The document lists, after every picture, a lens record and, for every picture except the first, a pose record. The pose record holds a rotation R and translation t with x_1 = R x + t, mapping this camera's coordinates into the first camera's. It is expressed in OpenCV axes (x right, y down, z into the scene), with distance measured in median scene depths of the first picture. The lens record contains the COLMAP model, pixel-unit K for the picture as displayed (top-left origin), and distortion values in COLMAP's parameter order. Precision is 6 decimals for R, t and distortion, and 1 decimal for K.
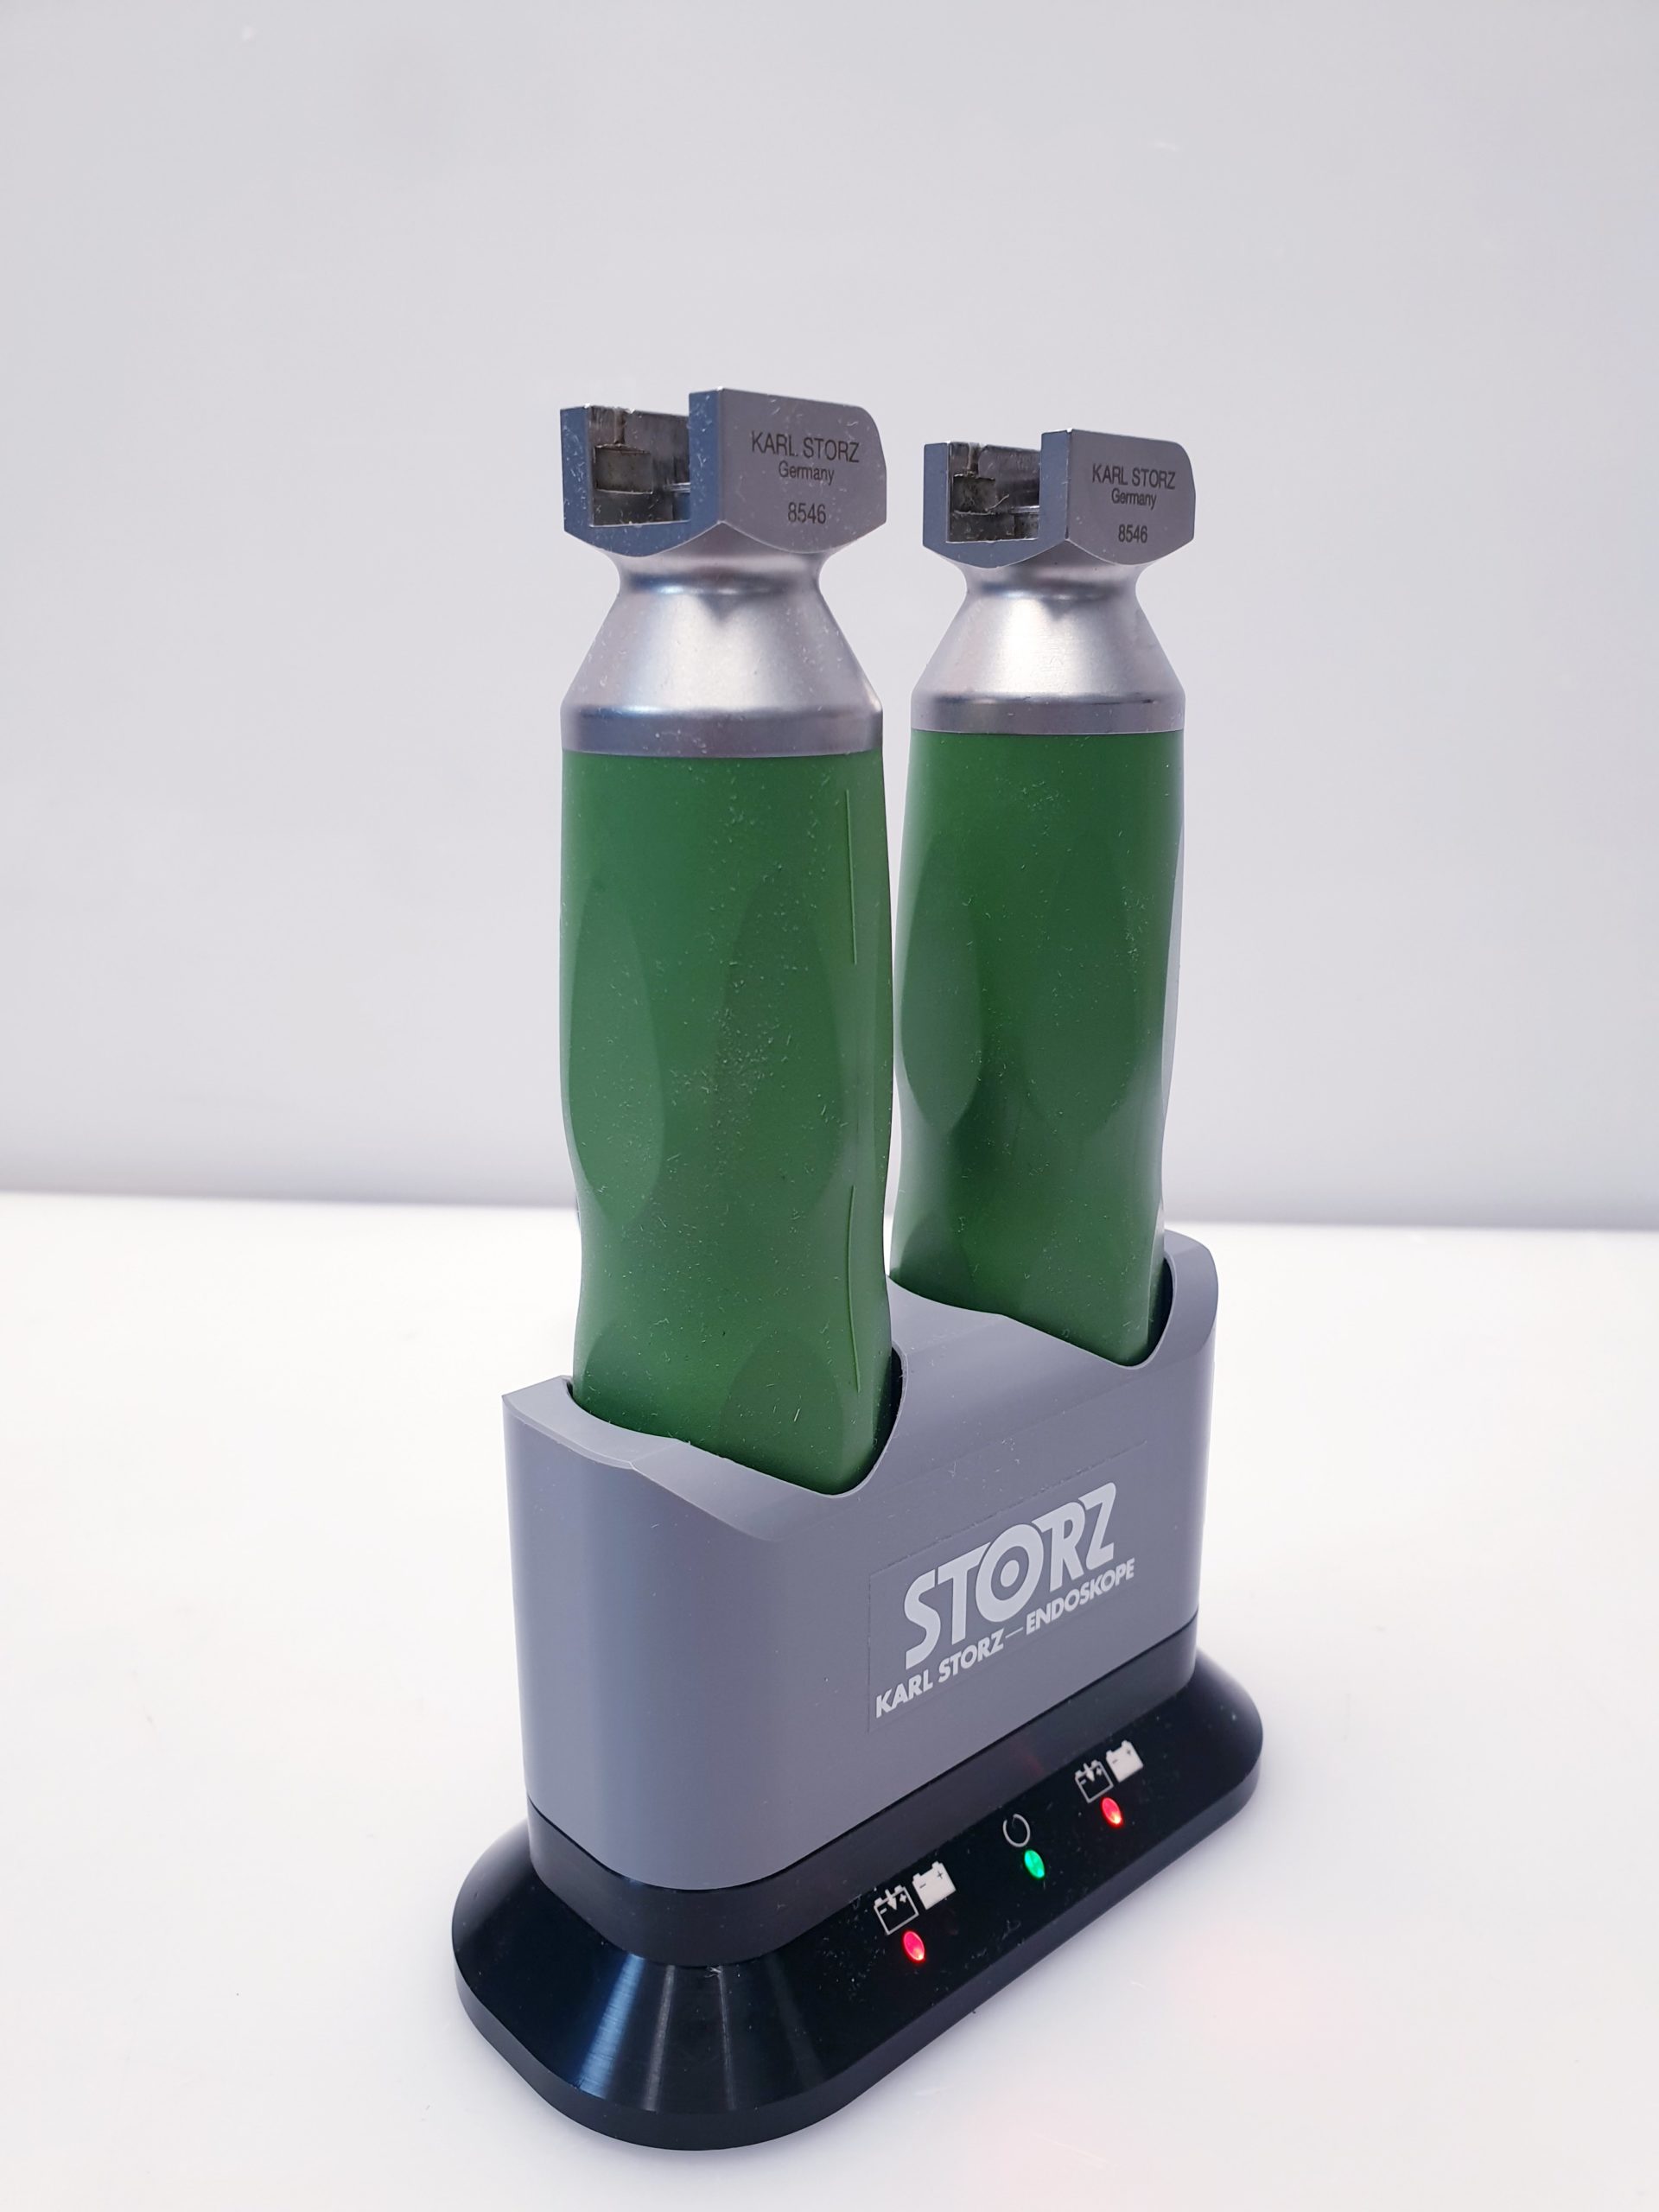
lens RADIAL K [[1772.2, 0, 746.8], [0, 1772.2, 1100.0], [0, 0, 1]] dist [-0.113831, -0.001520]
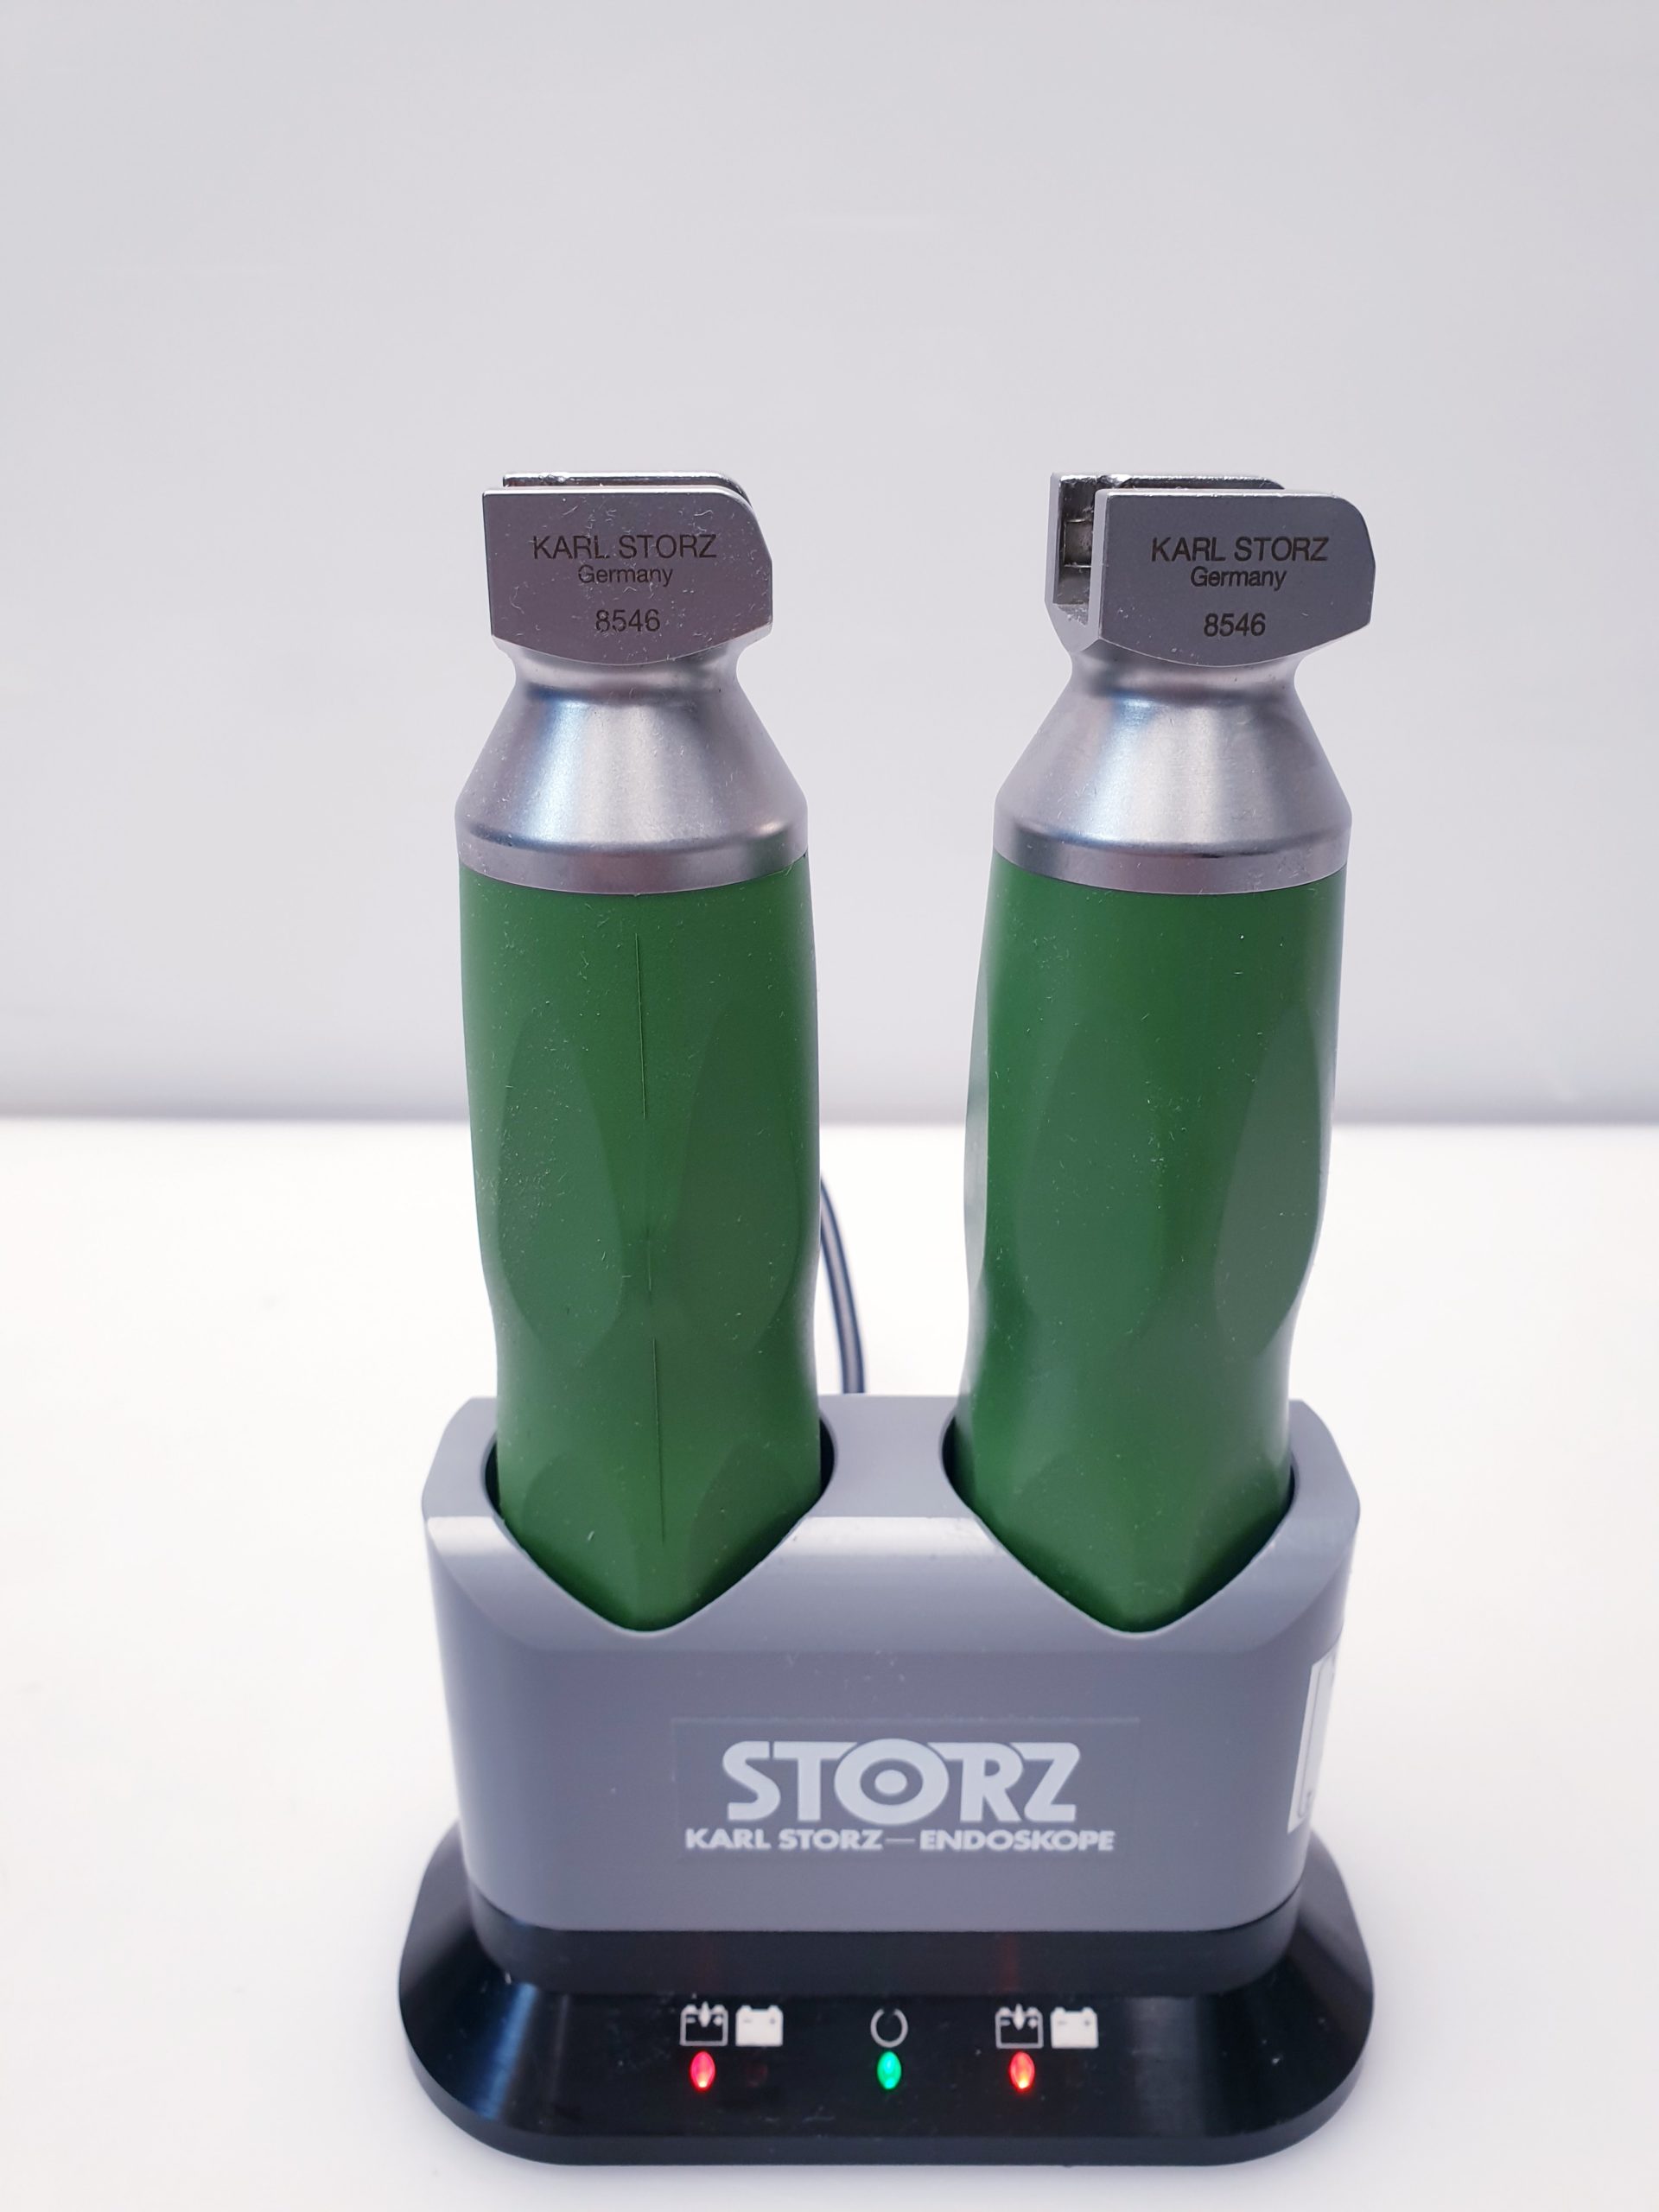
lens RADIAL K [[1567.5, 0, 807.8], [0, 1567.5, 1018.7], [0, 0, 1]] dist [-0.066387, 0.000796]
pose [[0.751611, 0.239029, -0.614773, 0.522828], [-0.175534, 0.970904, 0.162892, -0.237487], [0.635822, -0.014518, 0.771700, 0.375891]]
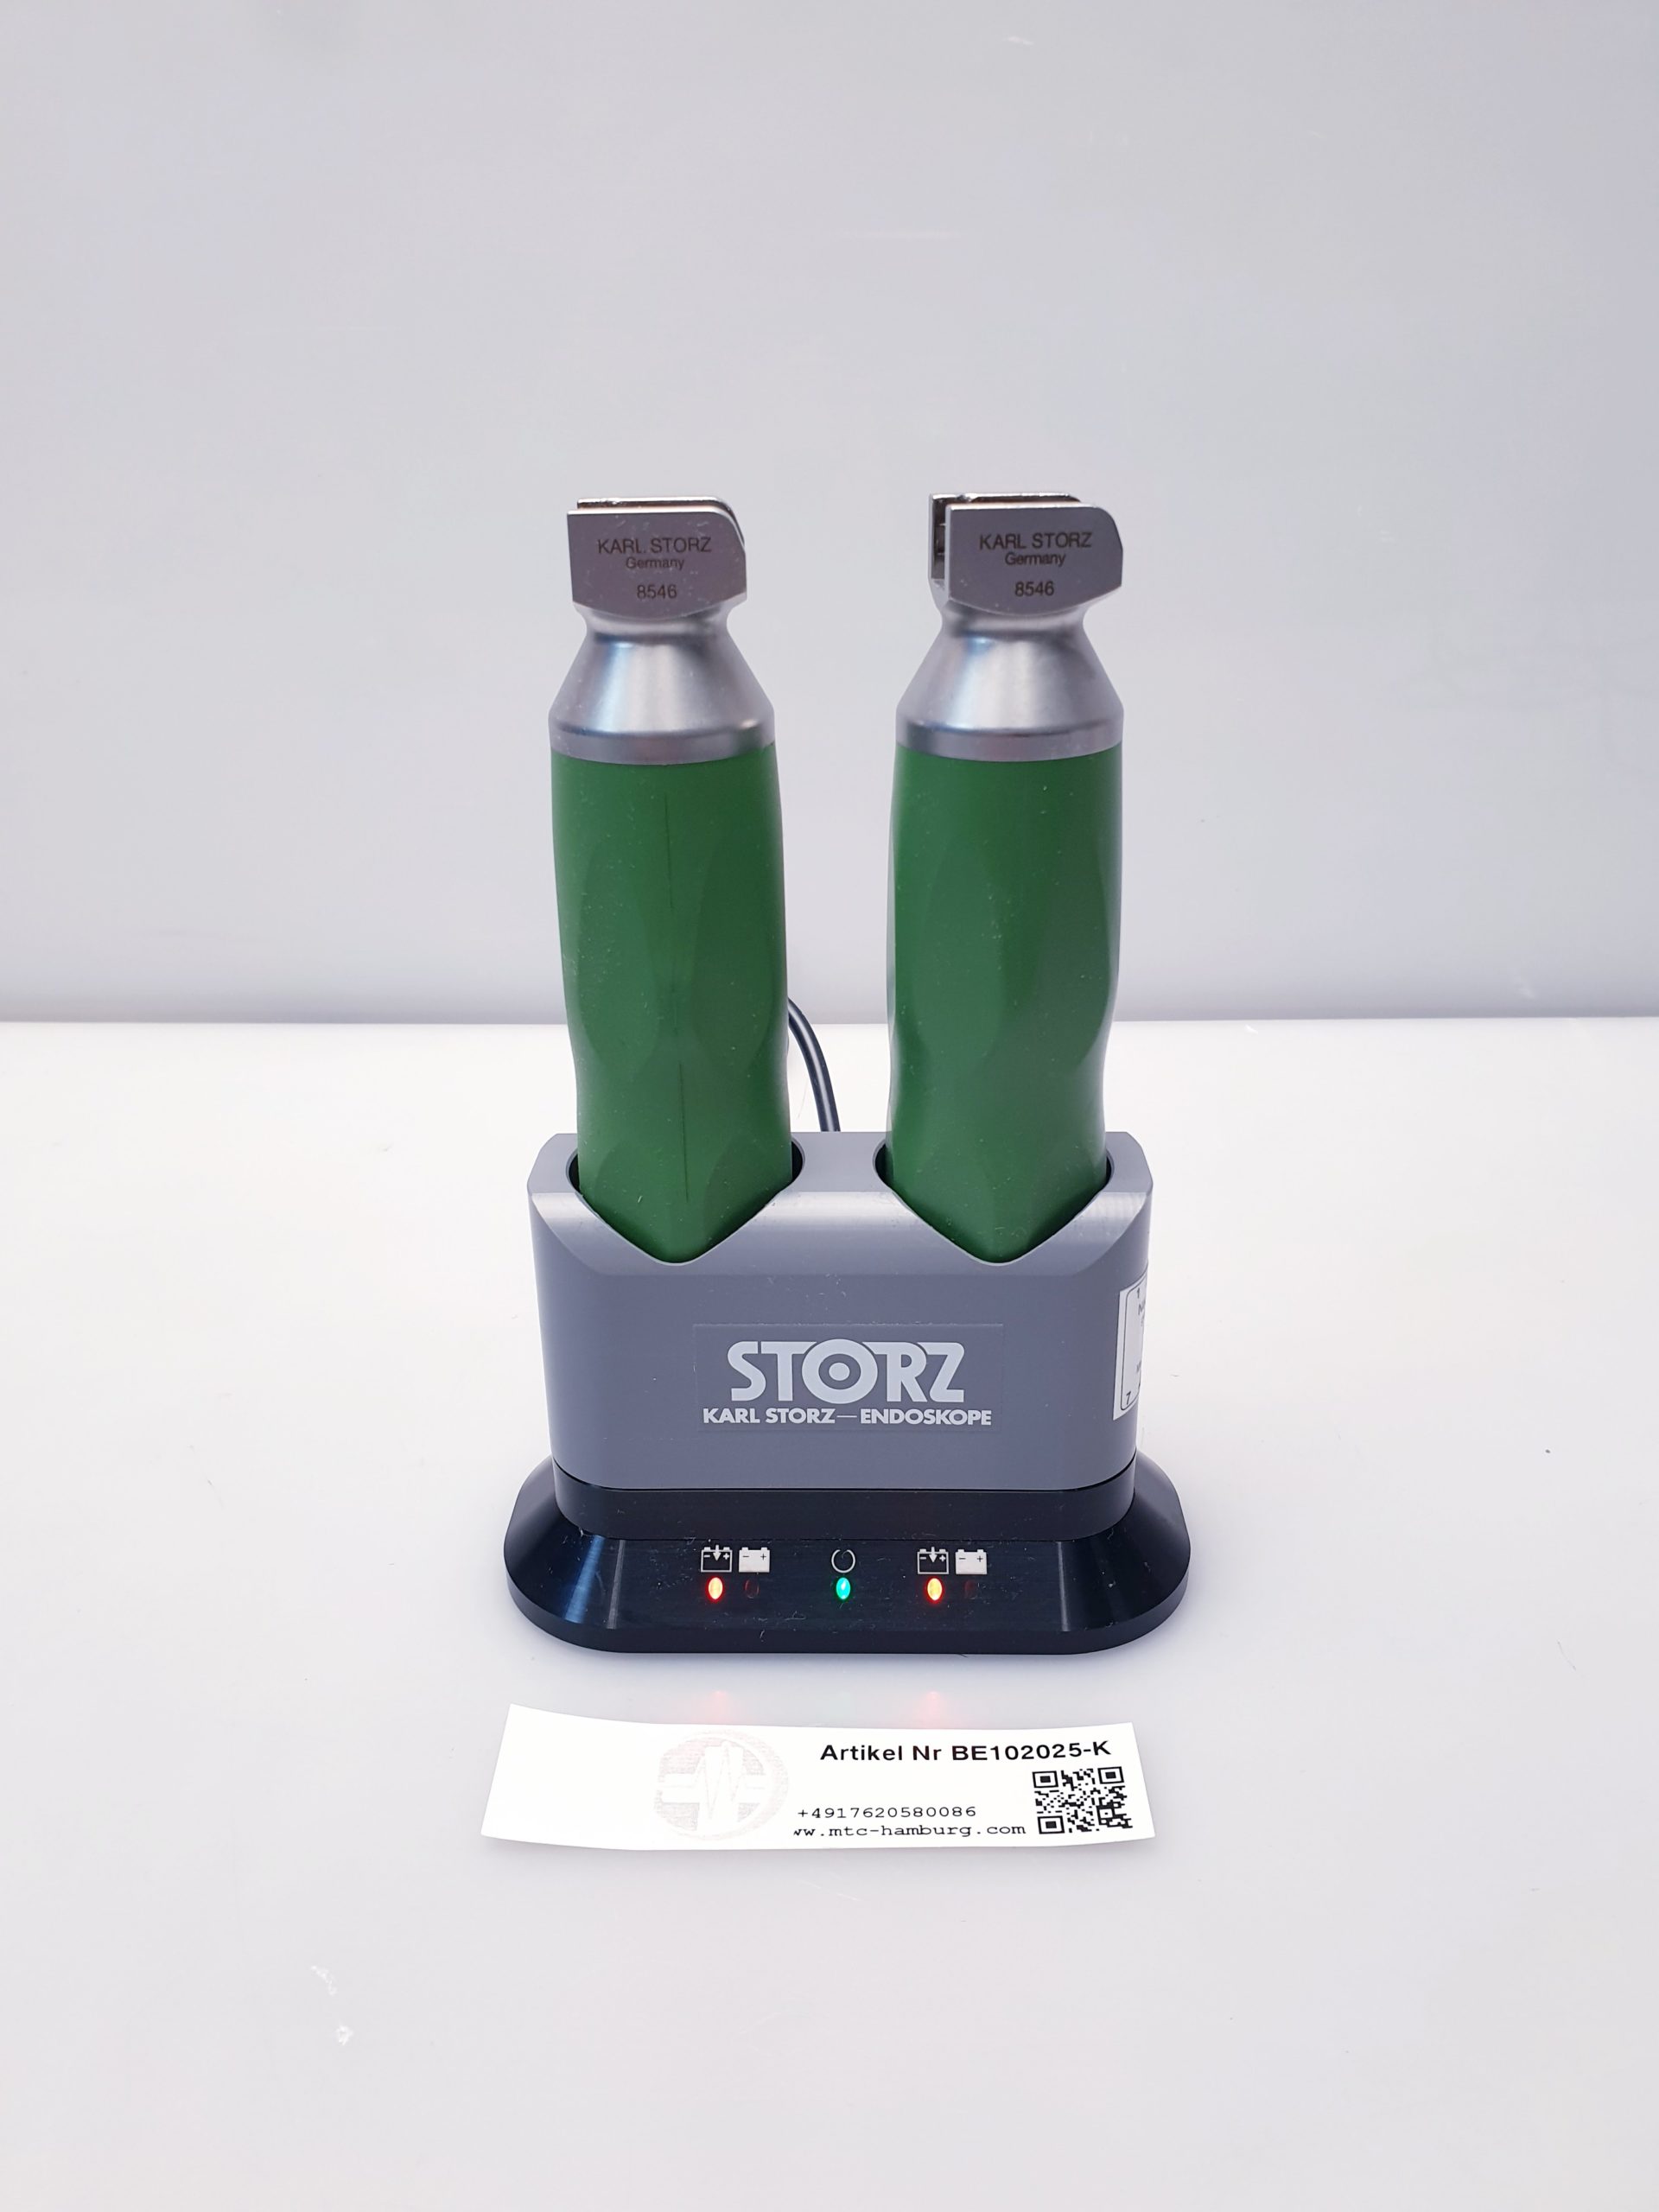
lens RADIAL K [[1676.9, 0, 805.6], [0, 1676.9, 1104.9], [0, 0, 1]] dist [-0.002010, -0.006354]
pose [[0.737271, 0.274548, -0.617296, 0.891372], [-0.165159, 0.959225, 0.229367, -0.223671], [0.655098, -0.067154, 0.752554, 0.026111]]
